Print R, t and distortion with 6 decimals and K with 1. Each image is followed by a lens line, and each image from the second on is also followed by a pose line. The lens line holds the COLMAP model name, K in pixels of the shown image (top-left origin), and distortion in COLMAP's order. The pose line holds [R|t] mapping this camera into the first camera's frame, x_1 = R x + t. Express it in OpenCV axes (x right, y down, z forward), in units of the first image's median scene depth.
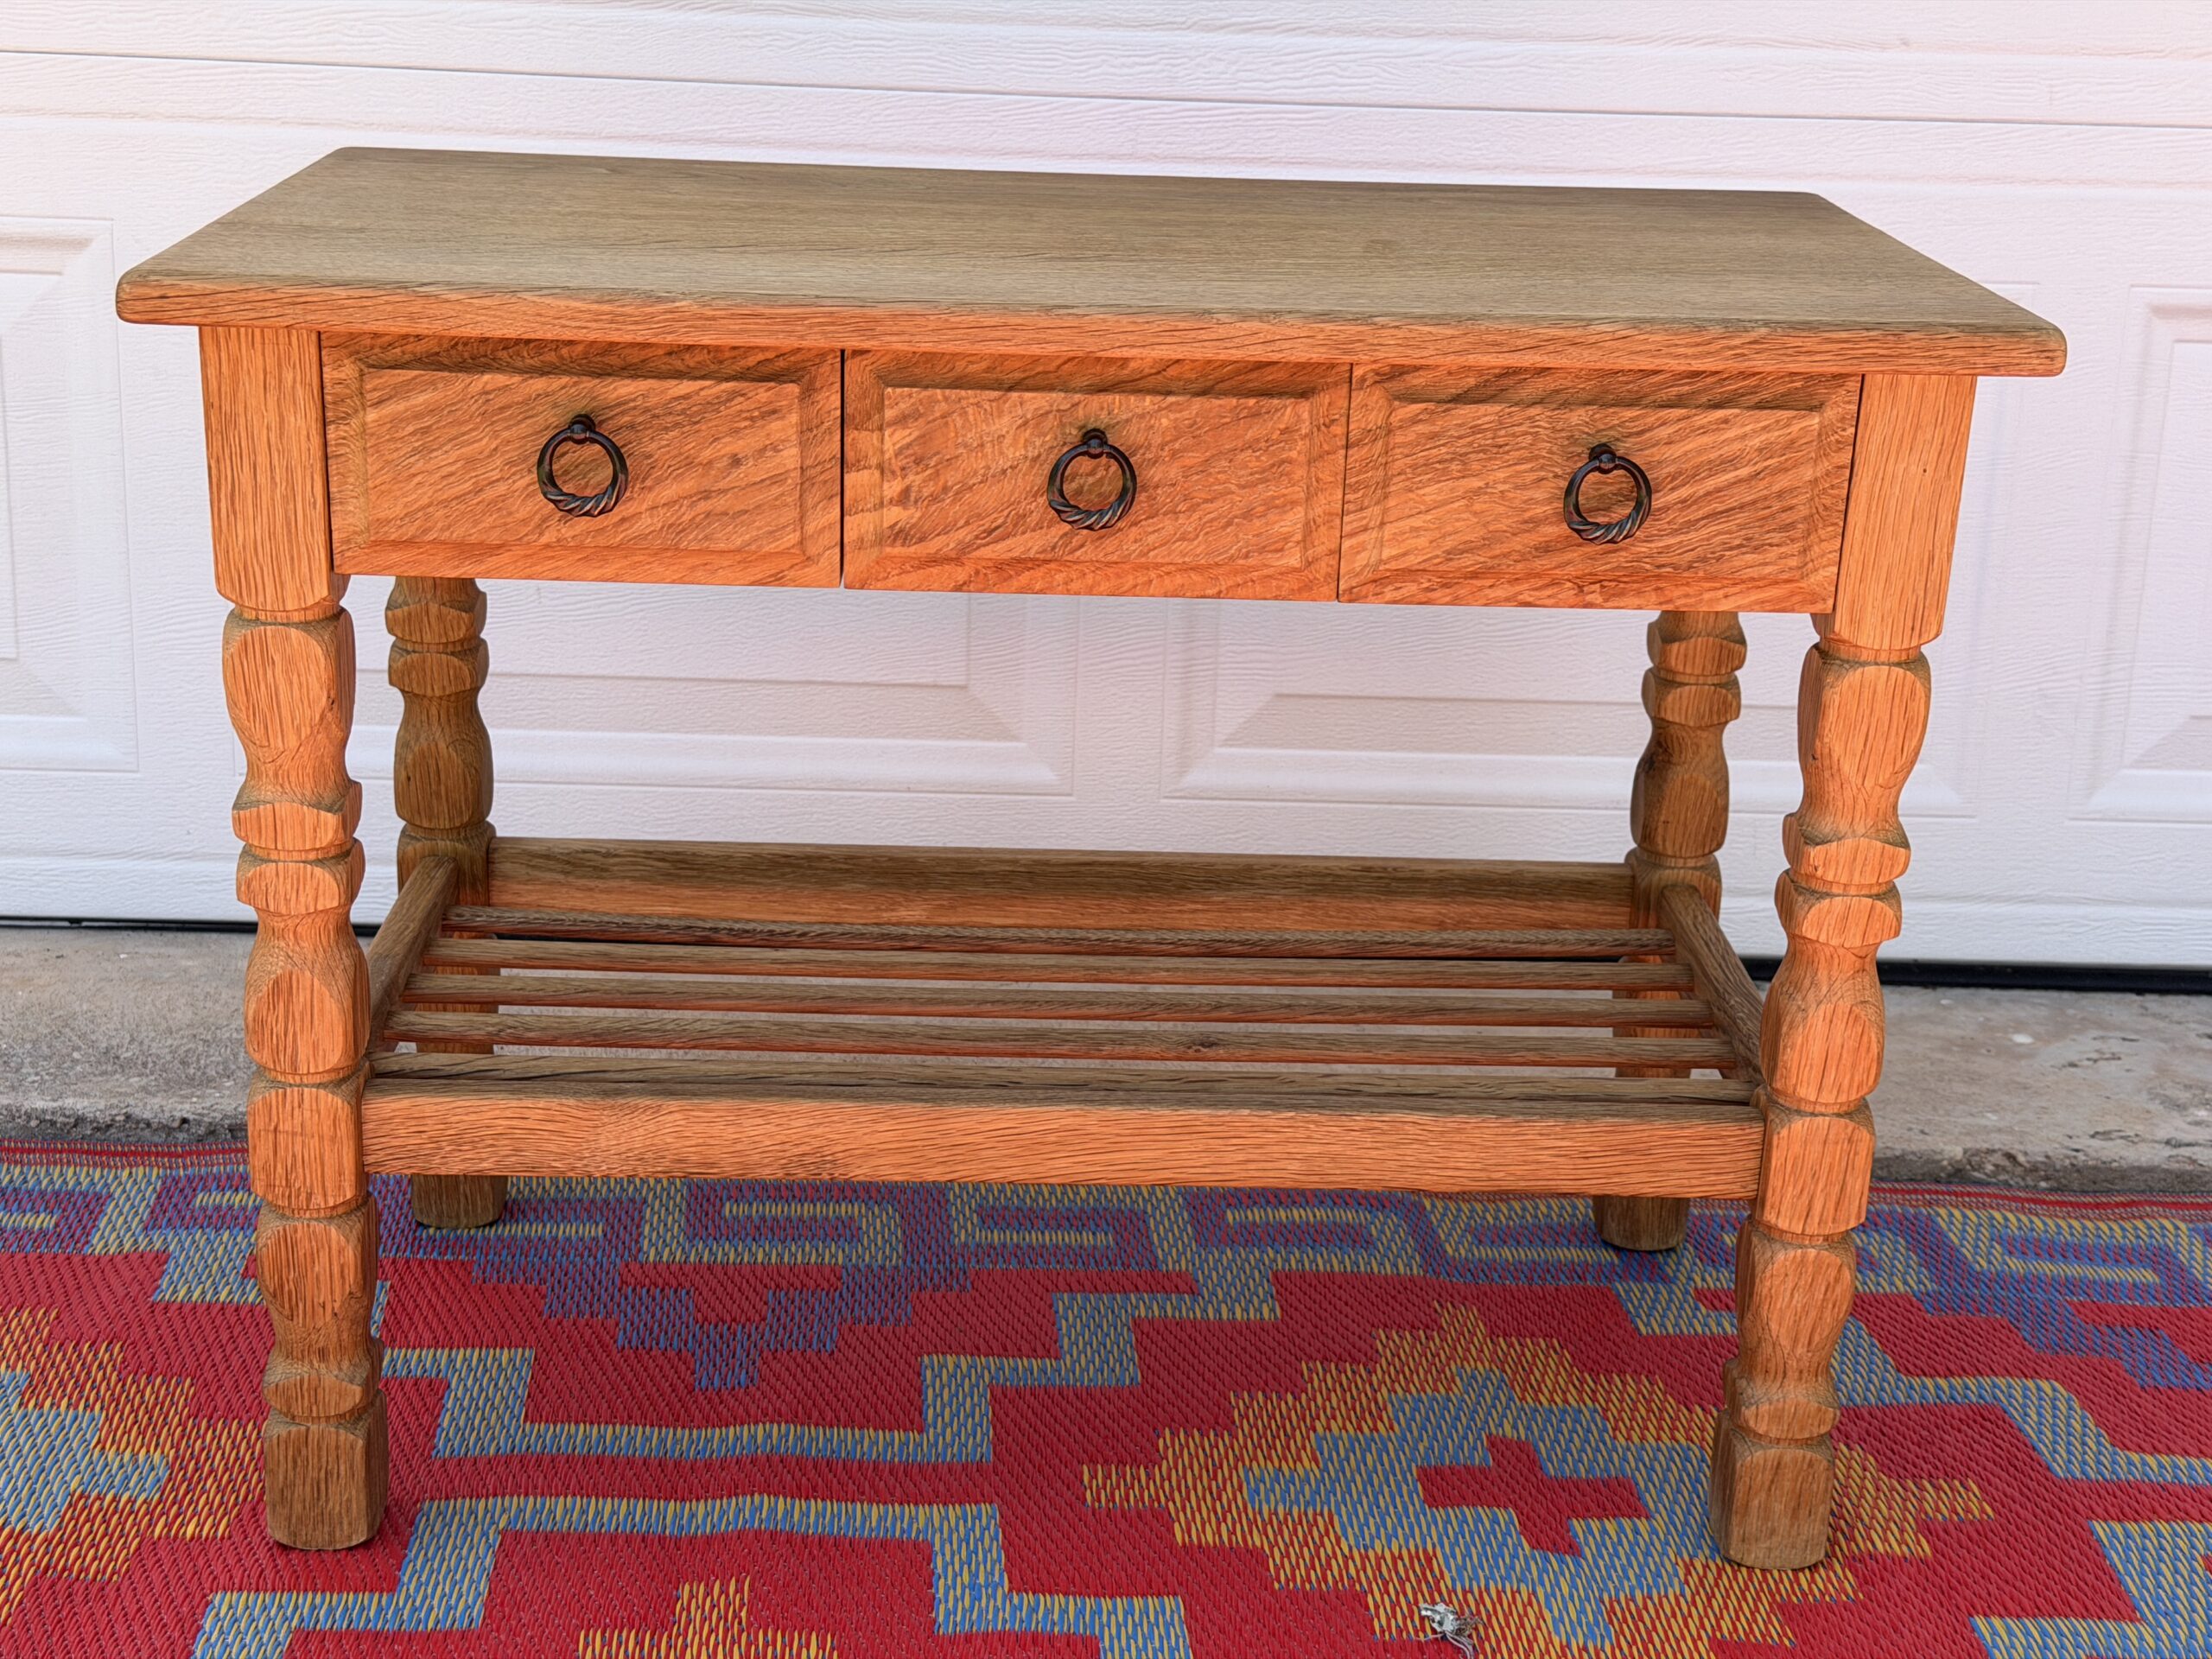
lens RADIAL K [[3061.3, 0, 1111.6], [0, 3061.3, 845.7], [0, 0, 1]] dist [0.203384, -0.380194]
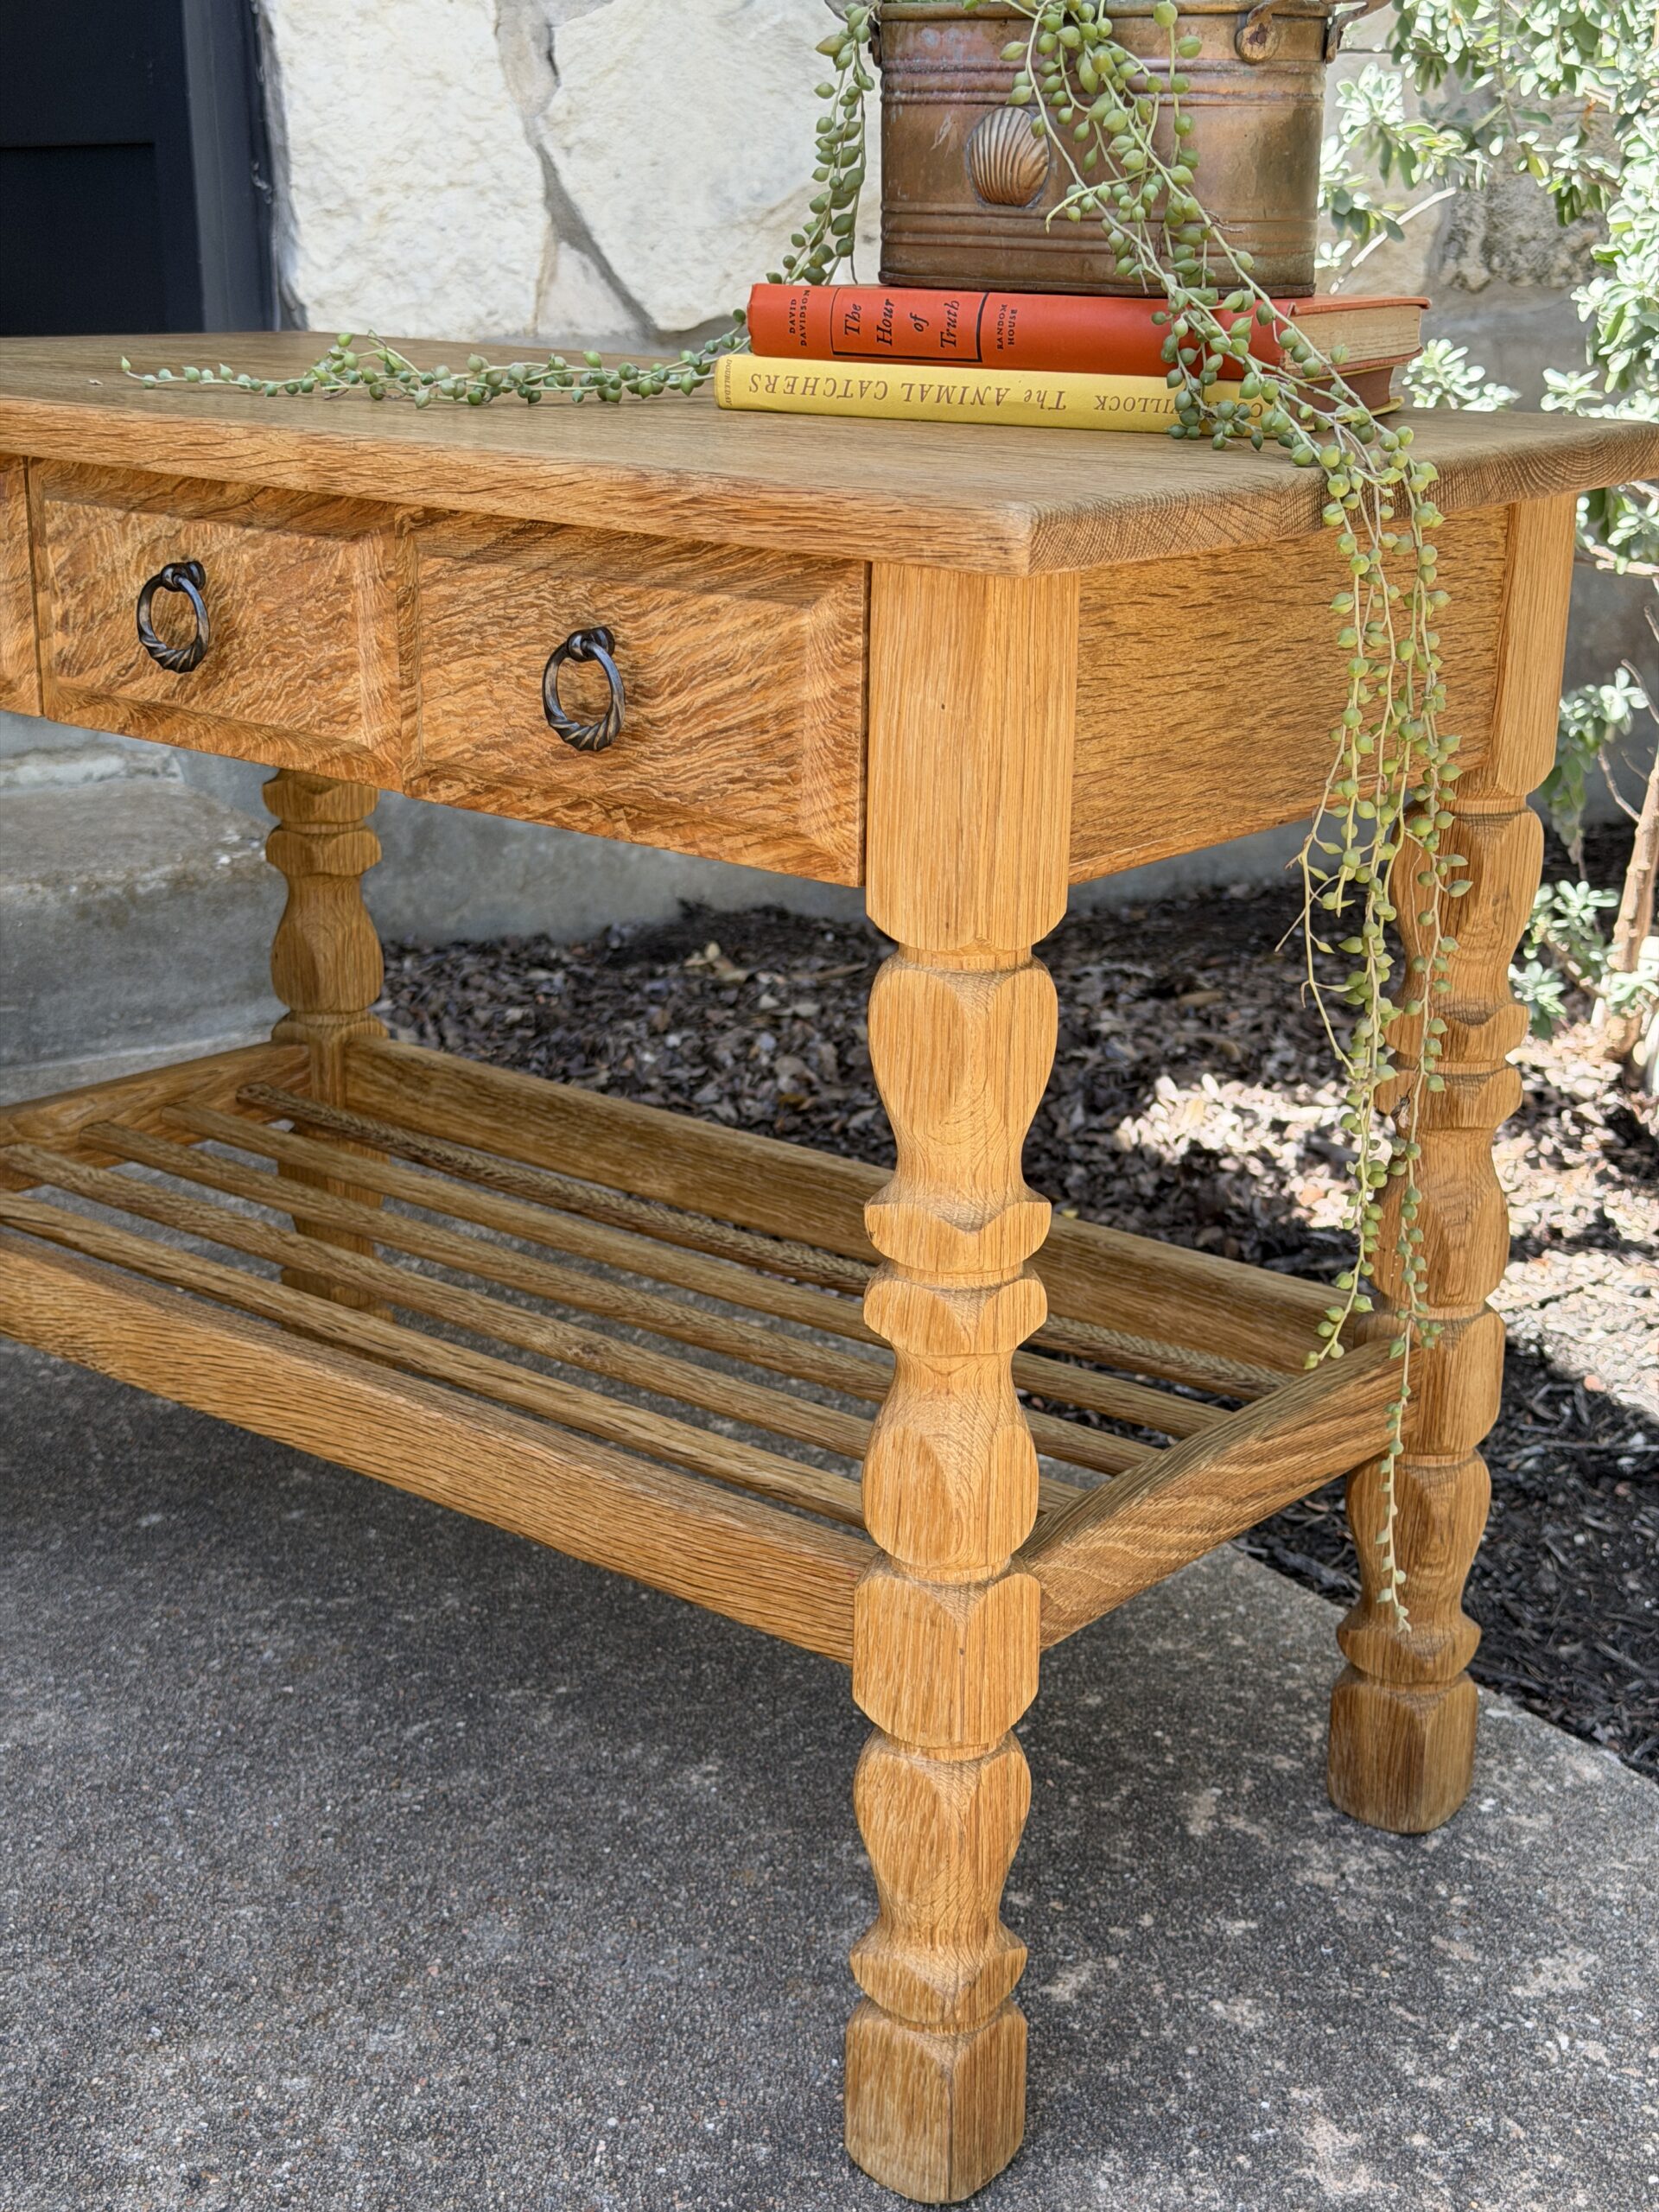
lens RADIAL K [[3061.3, 0, 829.5], [0, 3061.3, 1106.0], [0, 0, 1]] dist [0.203384, -0.380194]
pose [[0.766929, 0.173836, -0.617739, 0.659174], [-0.209599, 0.977674, 0.014905, -0.031478], [0.606538, 0.118046, 0.786242, 0.396808]]
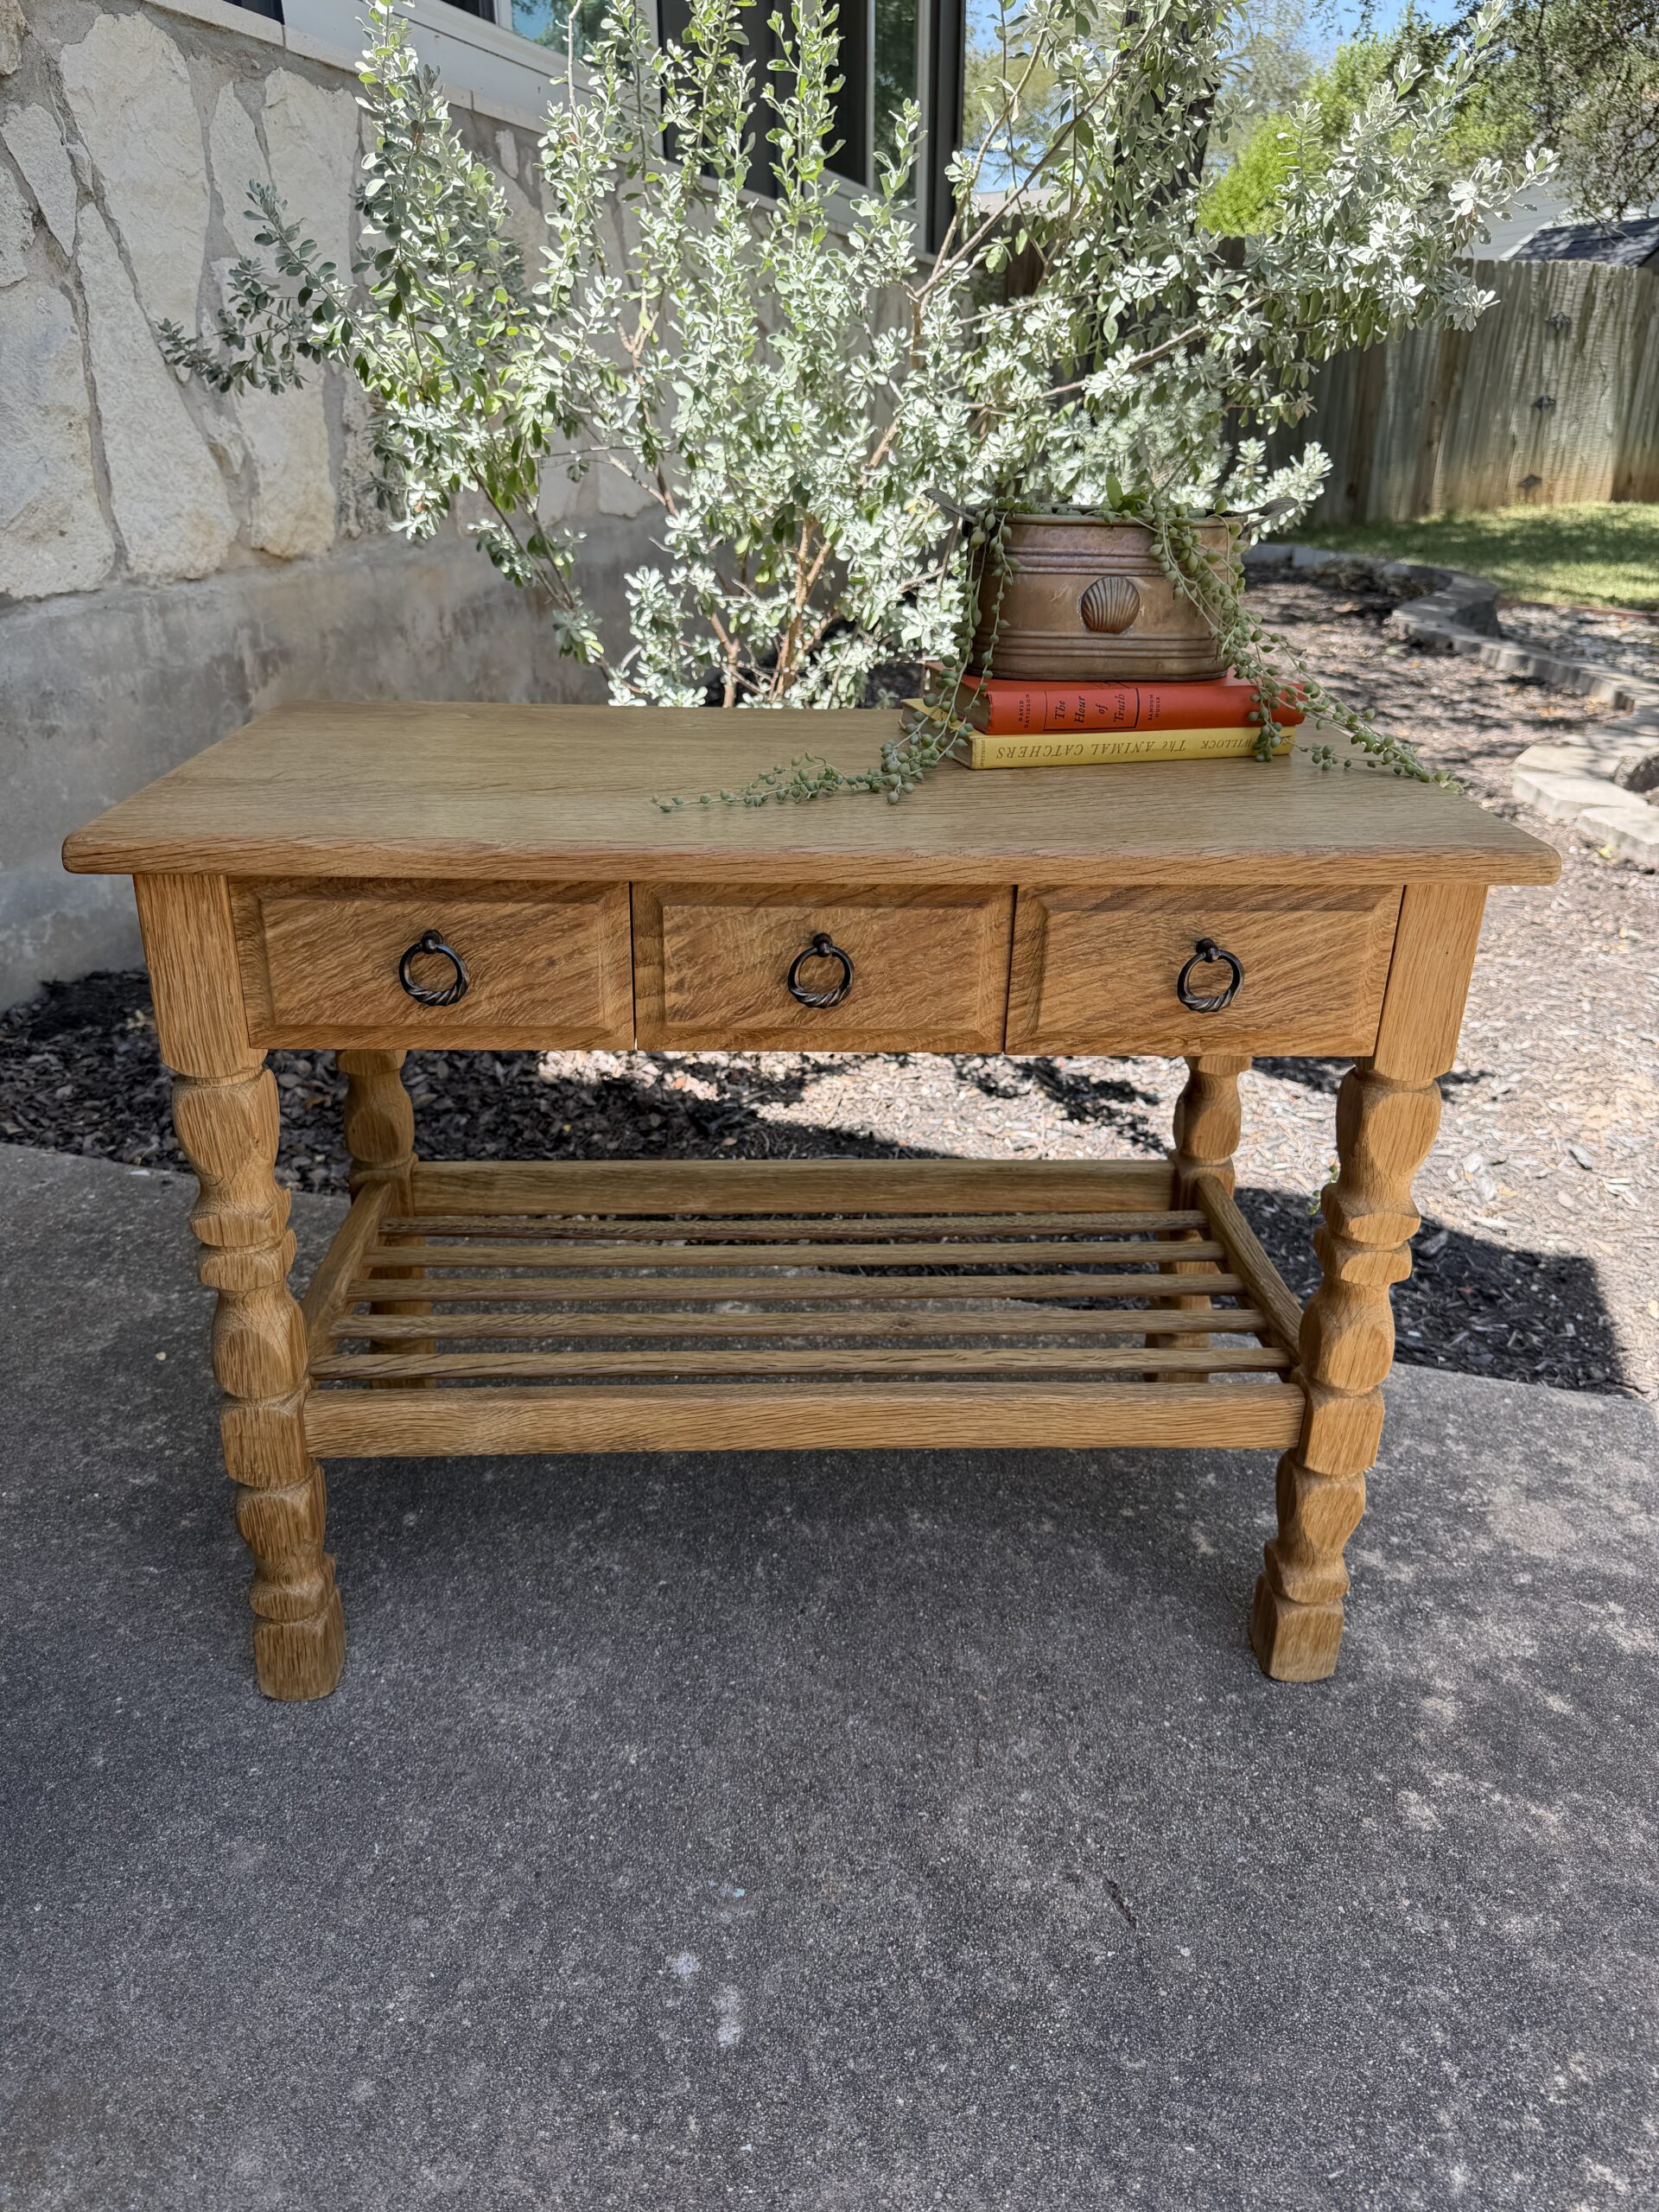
lens RADIAL K [[1540.4, 0, 831.7], [0, 1540.4, 1094.8], [0, 0, 1]] dist [0.121512, -0.000508]
pose [[0.999744, -0.019770, 0.011040, -0.009430], [0.018975, 0.997505, 0.067994, -0.103226], [-0.012356, -0.067767, 0.997625, 0.308414]]
